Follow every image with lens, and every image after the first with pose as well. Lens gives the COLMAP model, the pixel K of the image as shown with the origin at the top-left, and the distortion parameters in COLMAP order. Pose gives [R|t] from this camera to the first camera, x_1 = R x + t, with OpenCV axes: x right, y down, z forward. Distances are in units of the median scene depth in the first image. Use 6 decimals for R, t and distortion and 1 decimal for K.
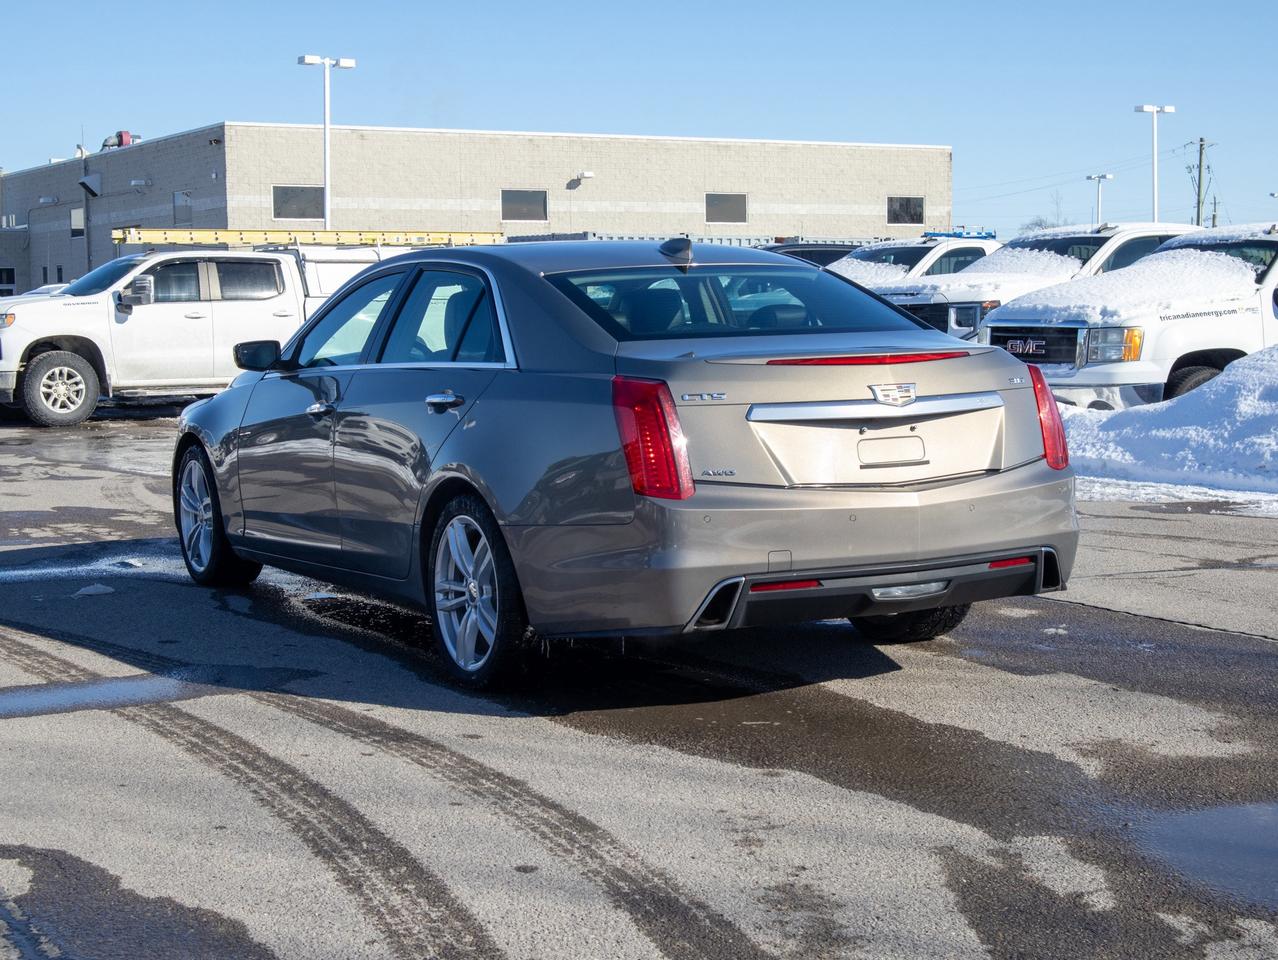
lens RADIAL K [[2134.5, 0, 639.0], [0, 2134.5, 480.0], [0, 0, 1]] dist [-0.001051, 0.063888]
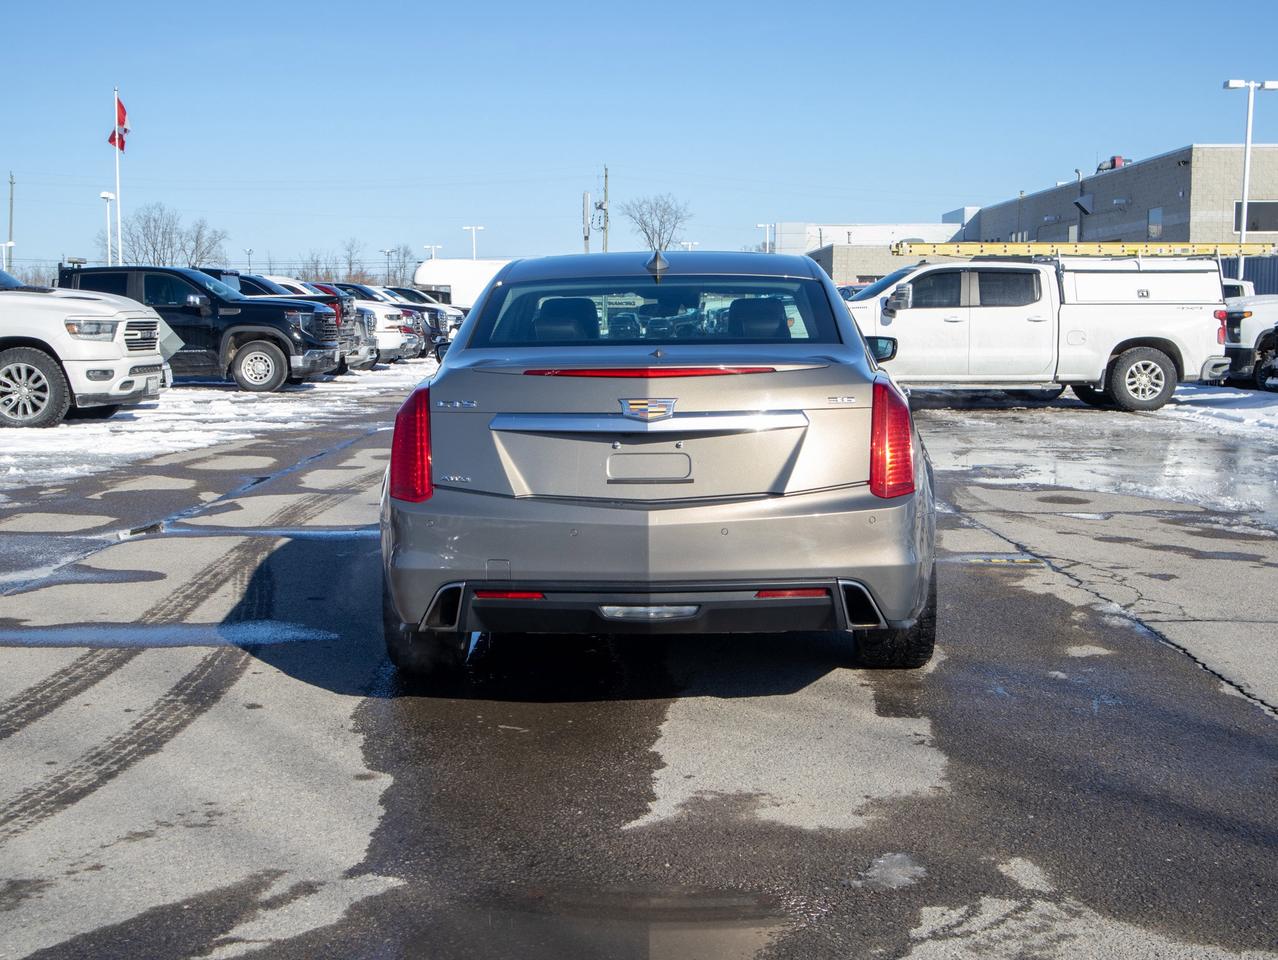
lens RADIAL K [[1851.4, 0, 639.0], [0, 1851.4, 480.0], [0, 0, 1]] dist [0.007517, 0.132137]
pose [[0.859184, 0.058525, -0.508309, 0.149057], [-0.053419, 0.998268, 0.024644, -0.007737], [0.508871, 0.005980, 0.860822, 0.074842]]
